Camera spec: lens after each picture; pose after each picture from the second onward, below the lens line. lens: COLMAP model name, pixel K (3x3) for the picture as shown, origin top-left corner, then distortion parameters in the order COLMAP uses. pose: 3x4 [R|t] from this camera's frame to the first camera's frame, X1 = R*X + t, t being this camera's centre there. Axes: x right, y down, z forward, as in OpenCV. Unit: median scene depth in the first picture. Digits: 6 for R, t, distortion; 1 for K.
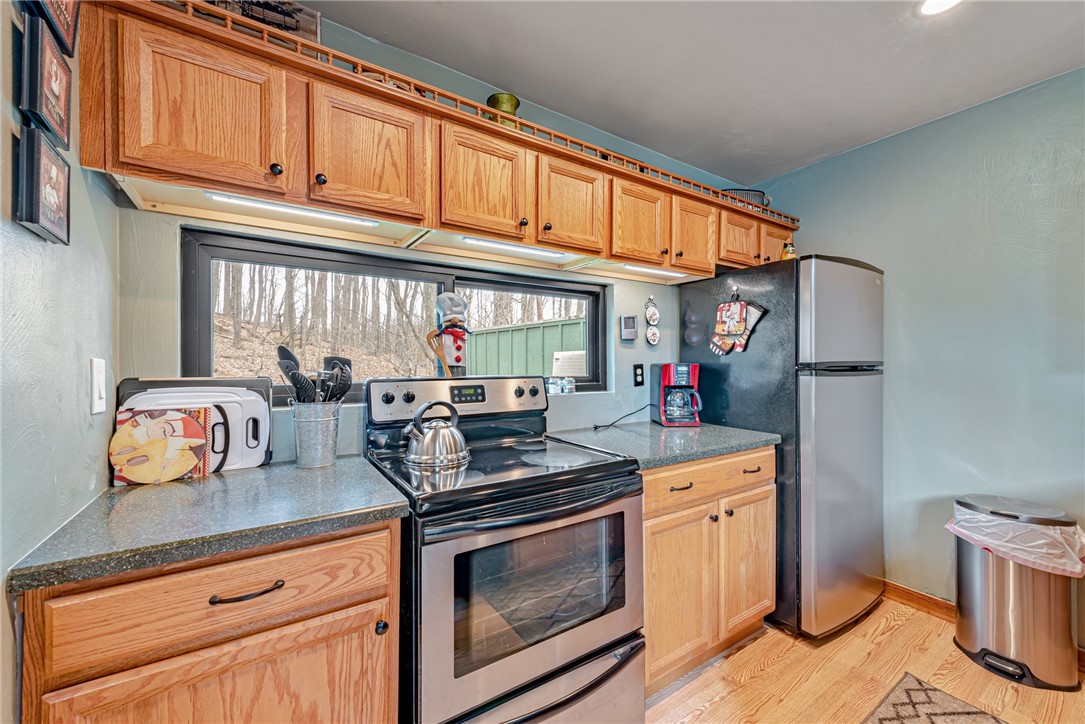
lens RADIAL K [[431.8, 0, 549.2], [0, 431.8, 364.6], [0, 0, 1]] dist [0.013451, -0.002919]
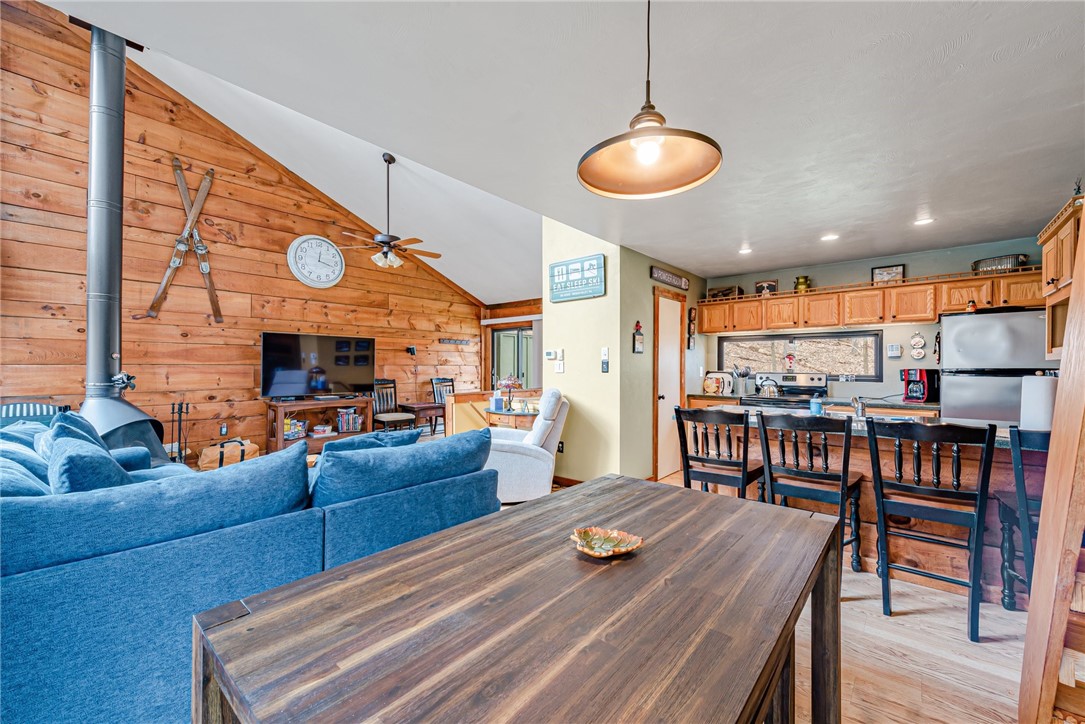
lens RADIAL K [[431.8, 0, 551.1], [0, 431.8, 364.4], [0, 0, 1]] dist [0.013451, -0.002919]
pose [[0.279280, -0.000907, -0.960209, 2.795182], [-0.006455, 0.999975, -0.002822, -0.013204], [0.960188, 0.006986, 0.279267, -1.769898]]
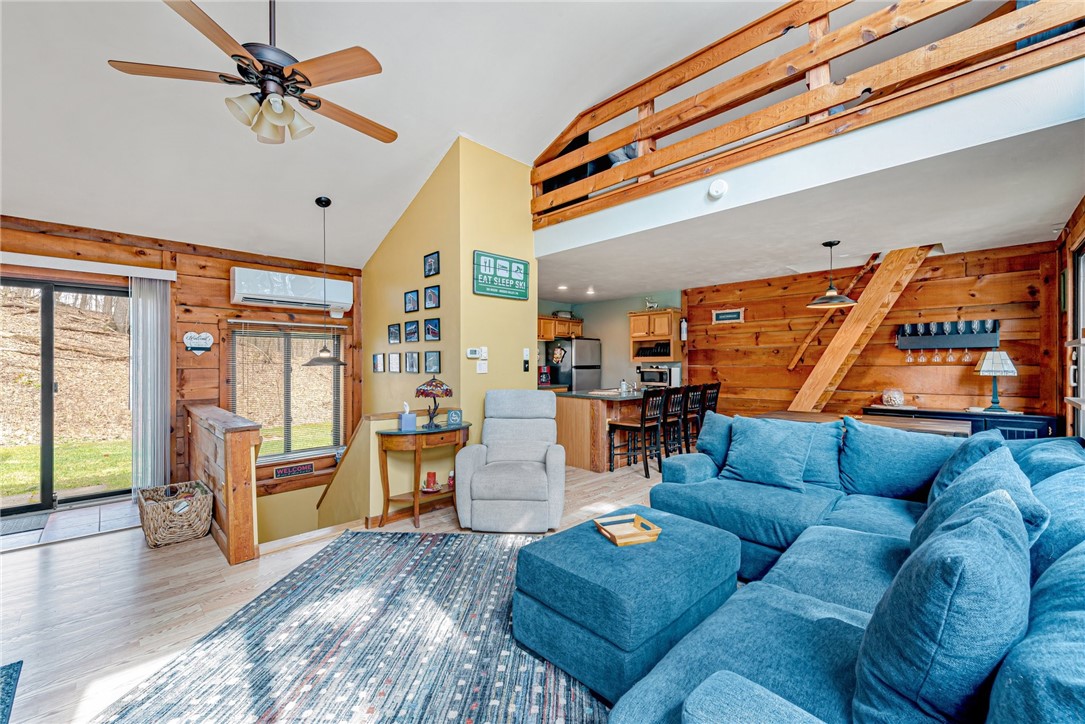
lens RADIAL K [[431.8, 0, 548.2], [0, 431.8, 364.6], [0, 0, 1]] dist [0.013451, -0.002919]
pose [[0.979630, -0.005287, 0.200739, -0.593601], [0.006005, 0.999978, -0.002972, -0.007157], [-0.200719, 0.004117, 0.979640, -3.859531]]
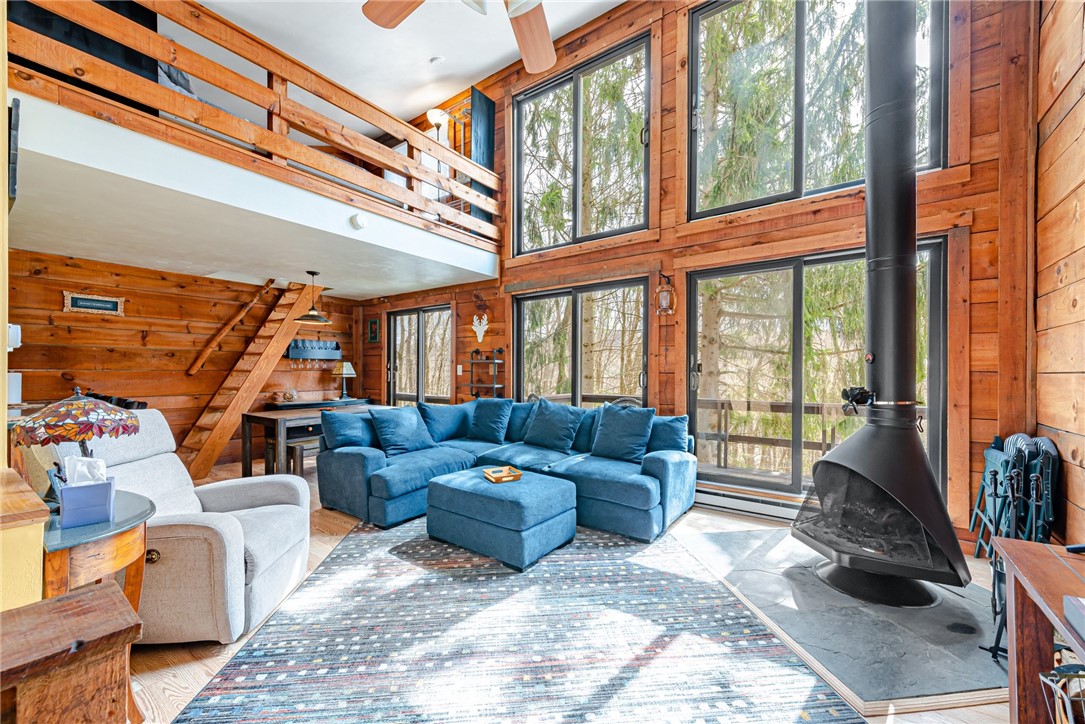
lens RADIAL K [[431.8, 0, 525.3], [0, 431.8, 375.3], [0, 0, 1]] dist [0.013451, -0.002919]
pose [[-0.326093, -0.011959, 0.945262, -2.236744], [0.000147, 0.999919, 0.012702, 0.000282], [-0.945338, 0.004281, -0.326065, -1.831303]]
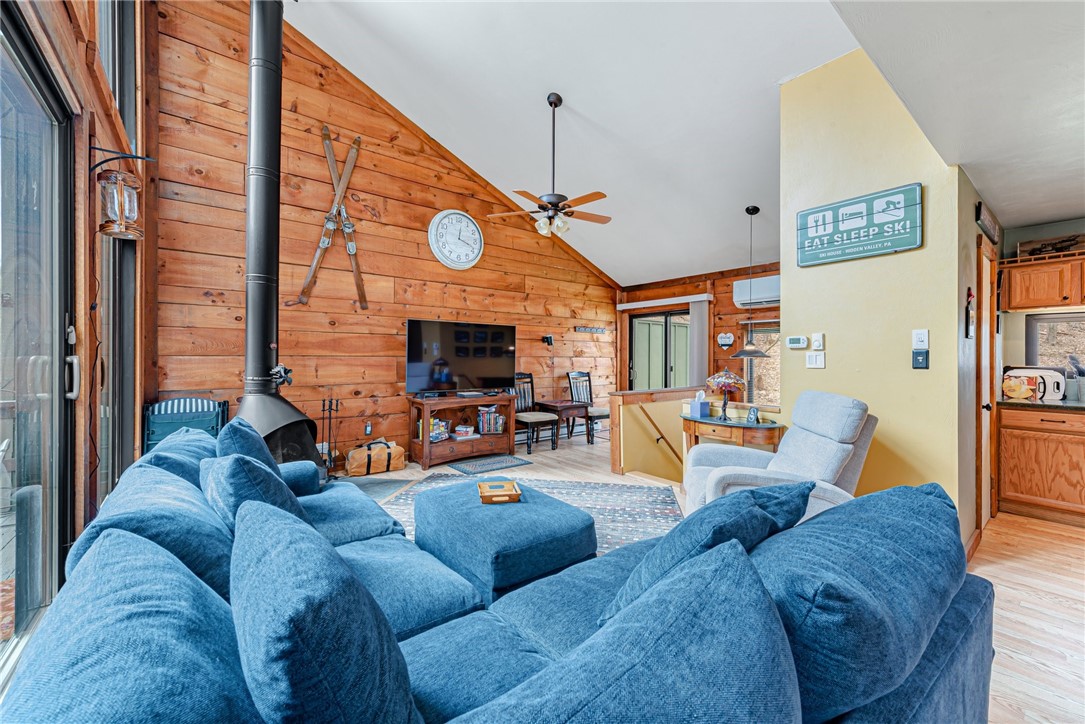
lens RADIAL K [[431.8, 0, 533.9], [0, 431.8, 354.6], [0, 0, 1]] dist [0.013451, -0.002919]
pose [[0.077672, -0.005337, -0.996965, 1.780418], [-0.007848, 0.999951, -0.005965, -0.003961], [0.996948, 0.008288, 0.077627, -2.457492]]
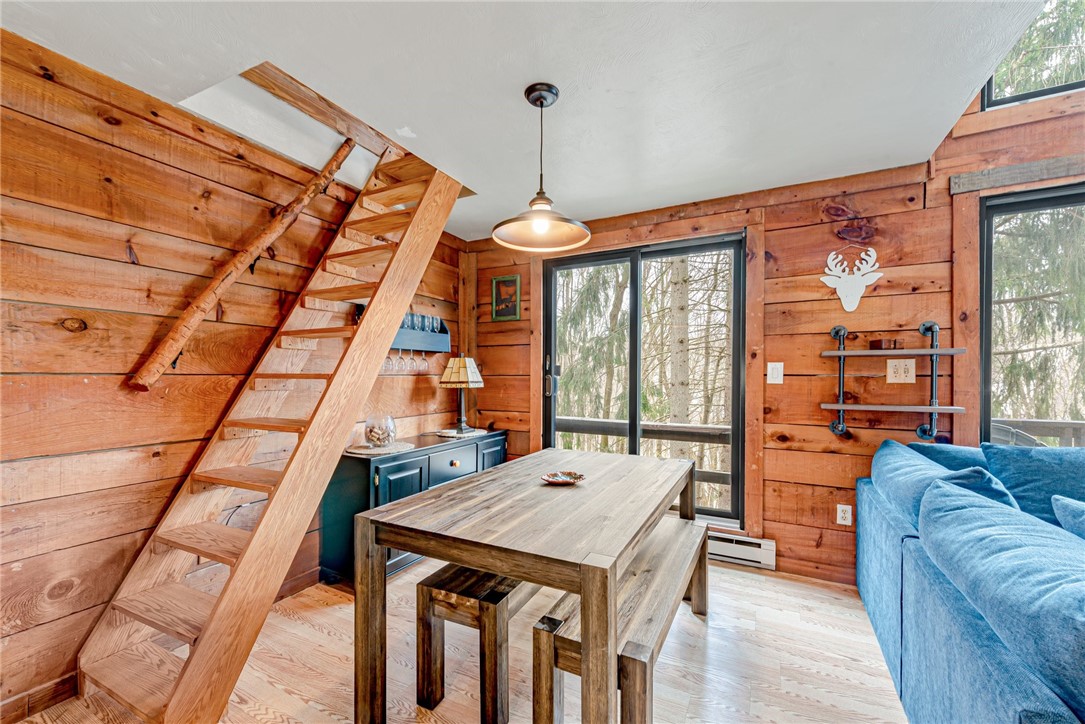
lens RADIAL K [[431.8, 0, 516.4], [0, 431.8, 379.1], [0, 0, 1]] dist [0.013451, -0.002919]
pose [[-0.477041, -0.011063, 0.878811, 0.823832], [0.001045, 0.999913, 0.013154, 0.002804], [-0.878880, 0.007194, -0.476988, -0.598408]]
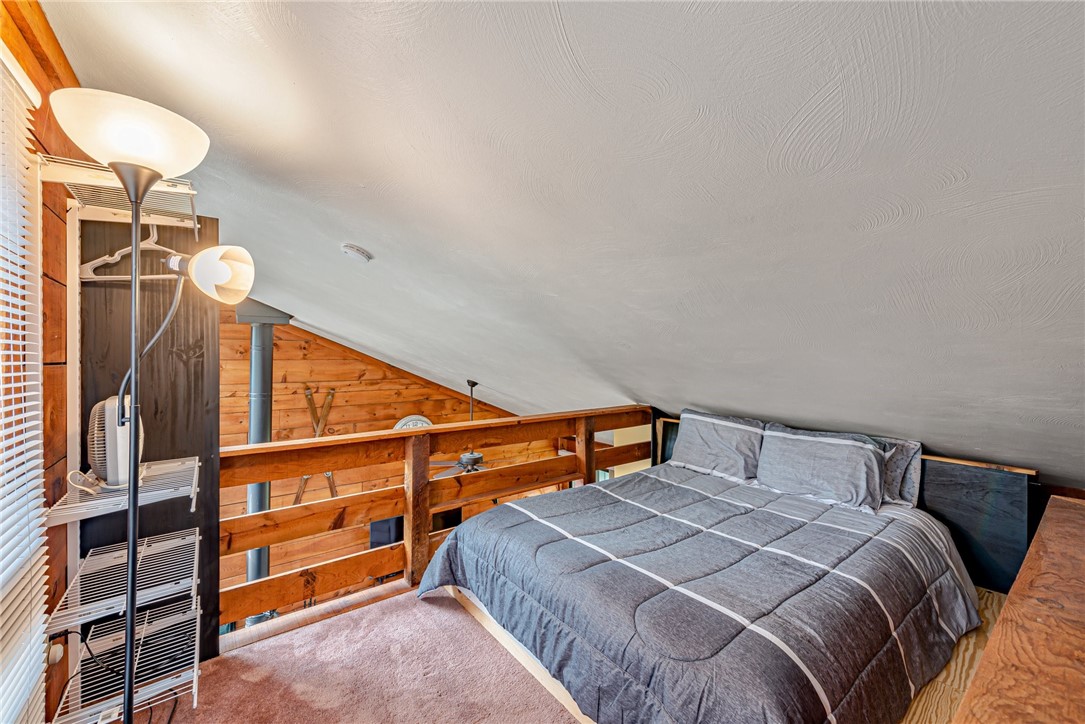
lens RADIAL K [[431.8, 0, 535.2], [0, 431.8, 352.8], [0, 0, 1]] dist [0.013451, -0.002919]
pose [[0.055171, -0.011226, -0.998414, 2.942065], [0.000450, 0.999937, -0.011218, -2.056720], [0.998477, 0.000169, 0.055173, -1.710967]]
